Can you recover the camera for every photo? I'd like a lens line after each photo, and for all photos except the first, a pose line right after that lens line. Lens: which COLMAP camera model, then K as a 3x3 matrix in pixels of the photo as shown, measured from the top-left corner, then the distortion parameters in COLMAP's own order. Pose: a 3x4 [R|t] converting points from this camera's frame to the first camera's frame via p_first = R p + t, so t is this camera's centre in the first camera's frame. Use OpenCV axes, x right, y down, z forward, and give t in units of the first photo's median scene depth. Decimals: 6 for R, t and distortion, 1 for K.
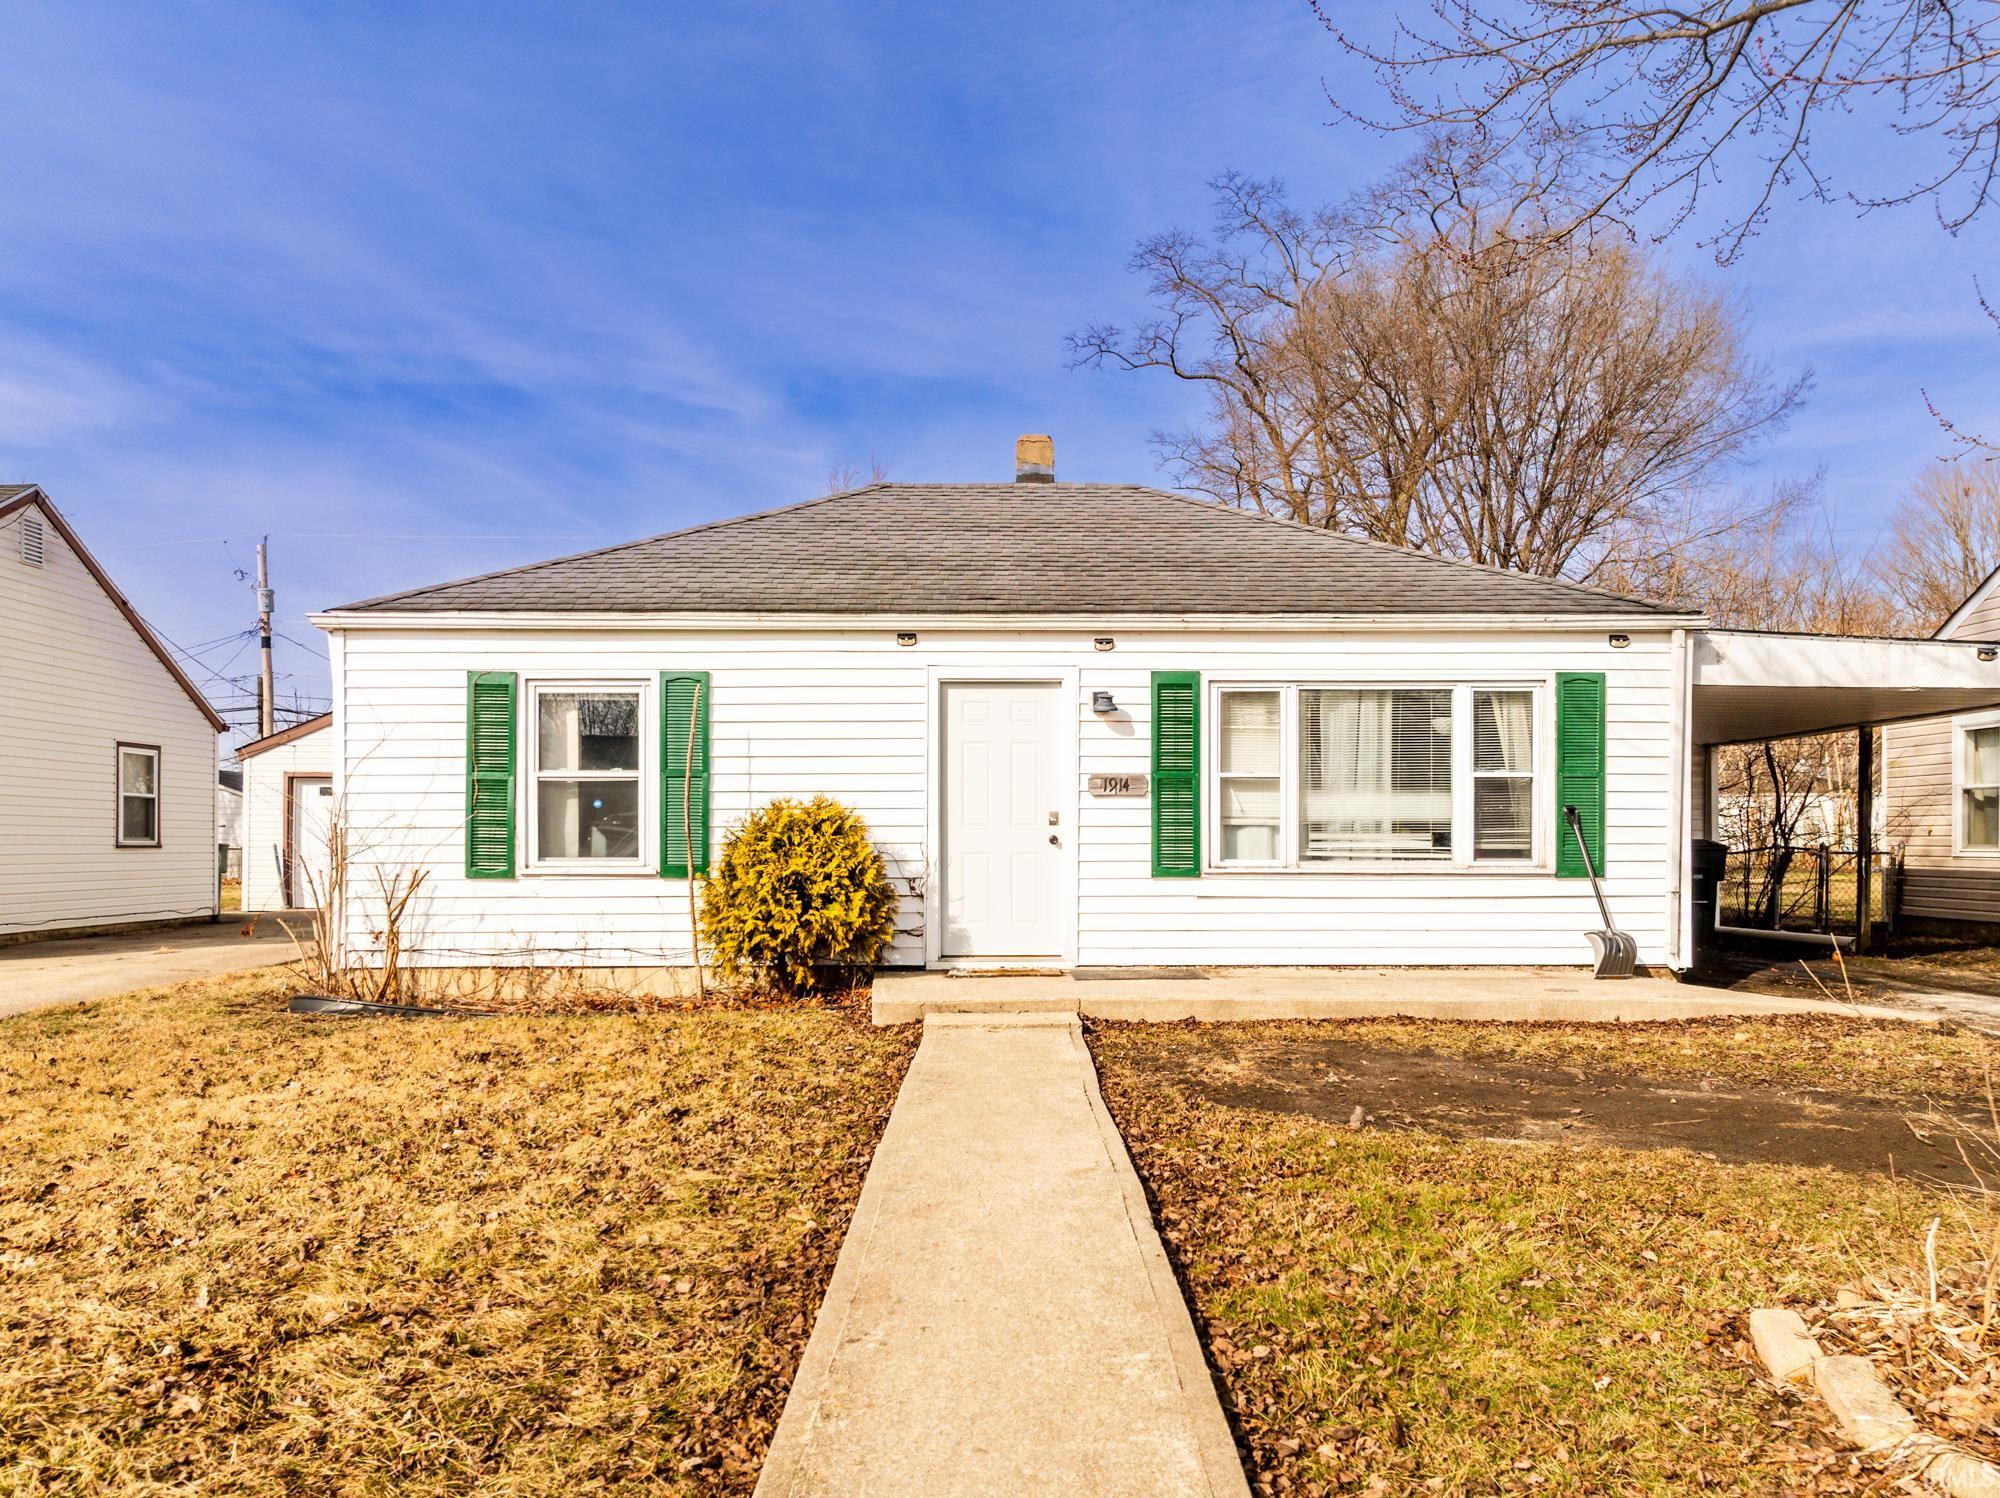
lens RADIAL K [[1396.0, 0, 1019.2], [0, 1396.0, 758.6], [0, 0, 1]] dist [-0.002782, -0.001183]
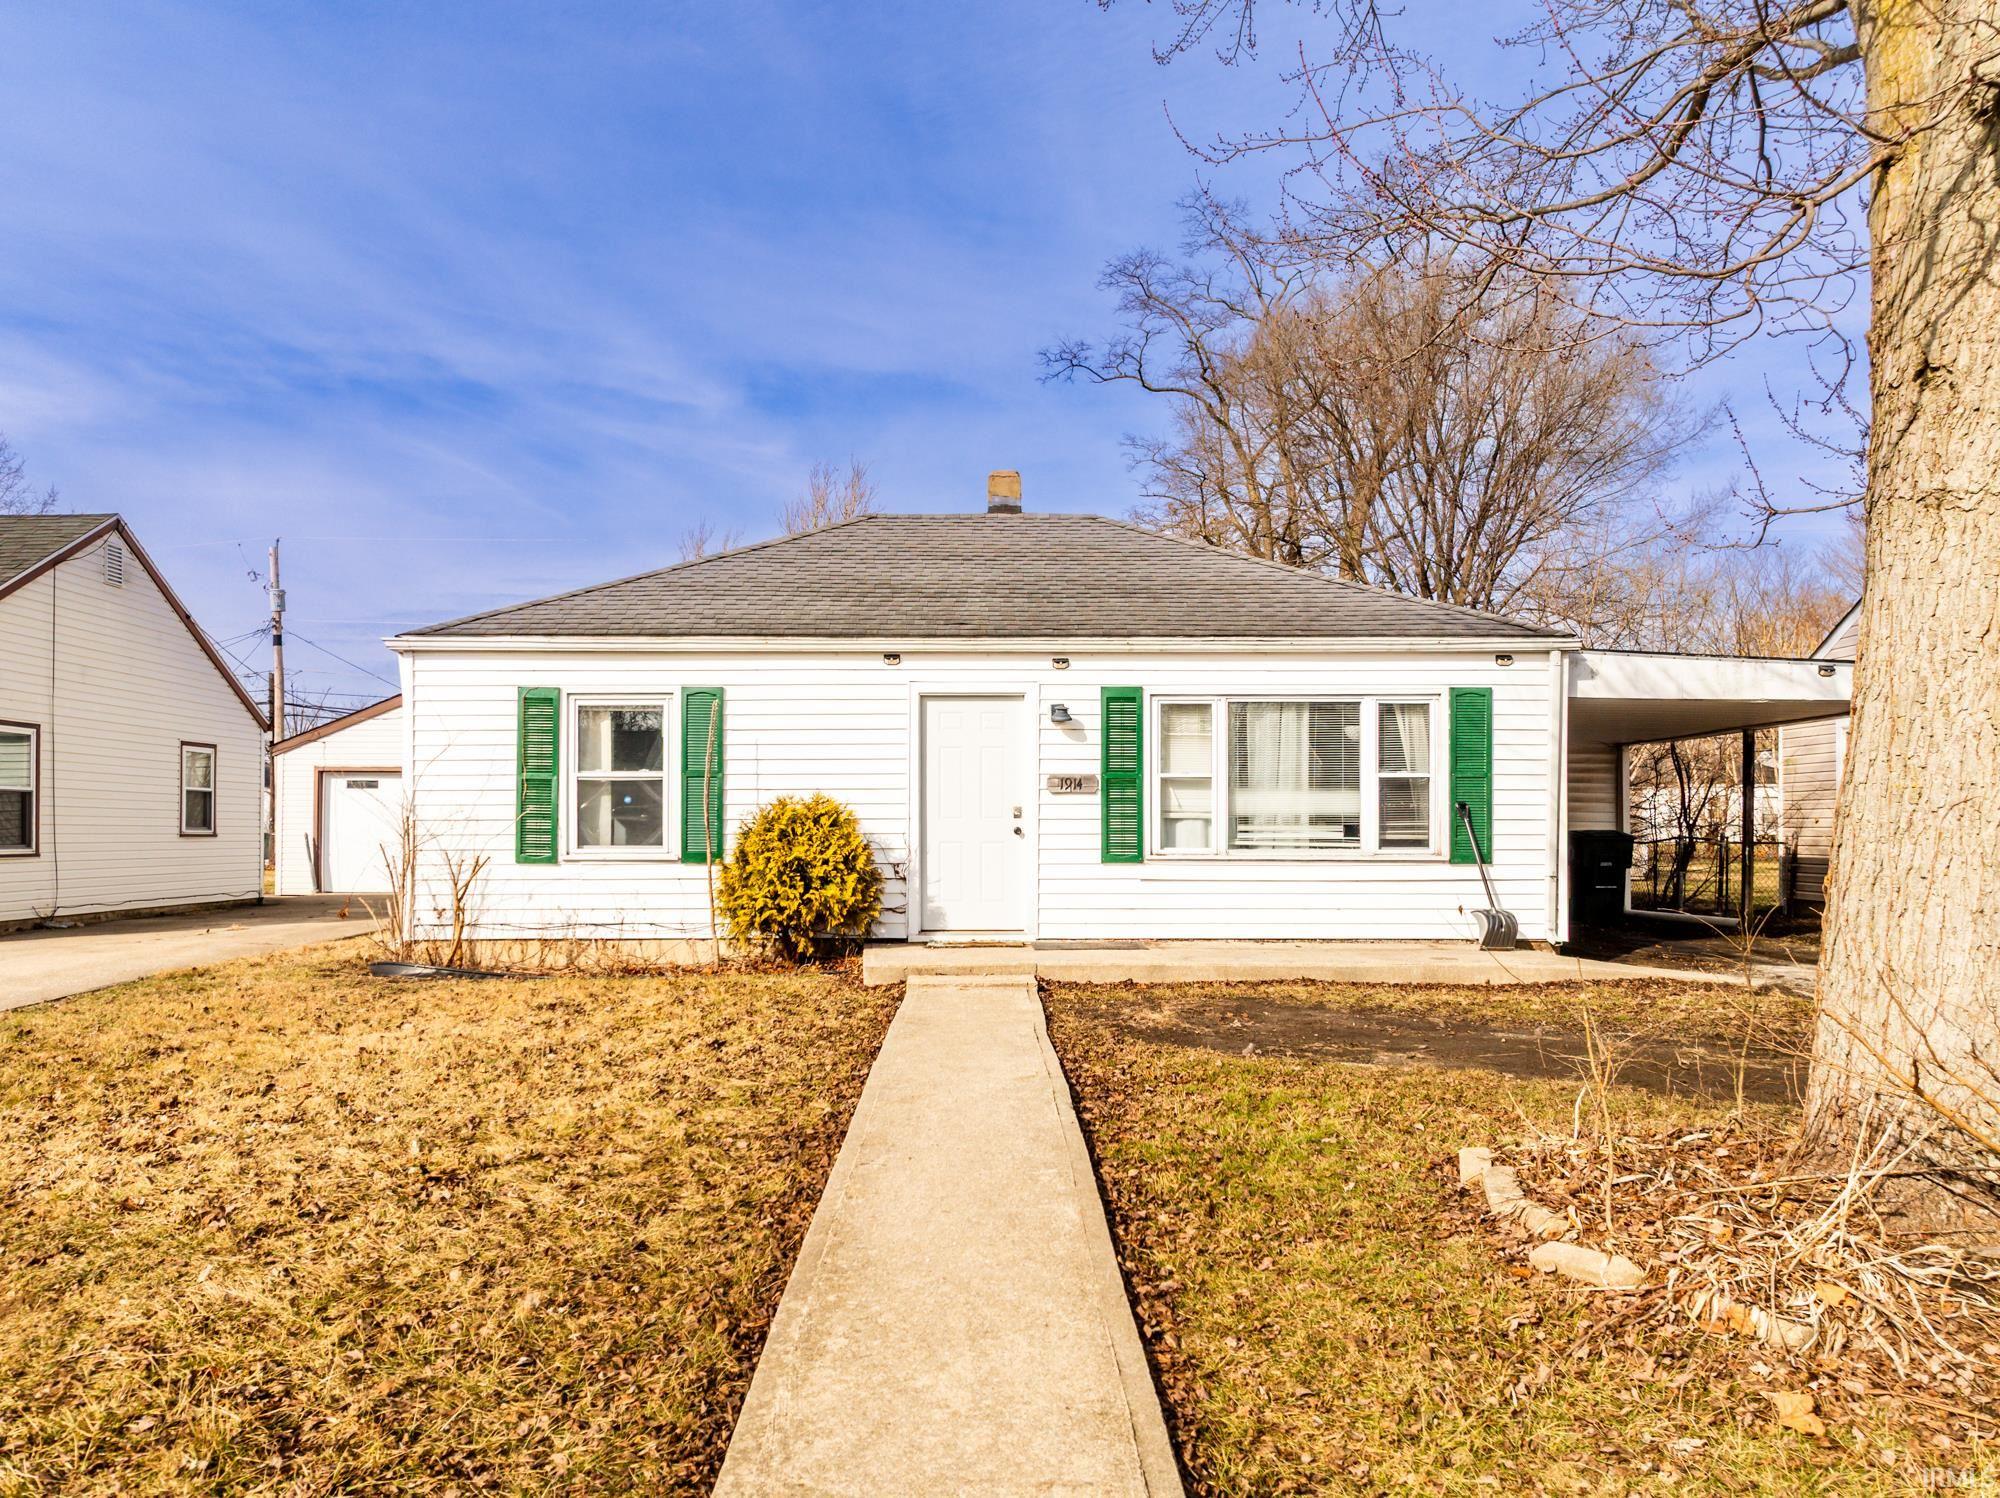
lens RADIAL K [[1396.0, 0, 983.2], [0, 1396.0, 743.0], [0, 0, 1]] dist [-0.002782, -0.001183]
pose [[0.999940, 0.000224, -0.010976, 0.008932], [-0.000256, 0.999996, -0.002965, -0.011785], [0.010975, 0.002968, 0.999935, -0.167642]]
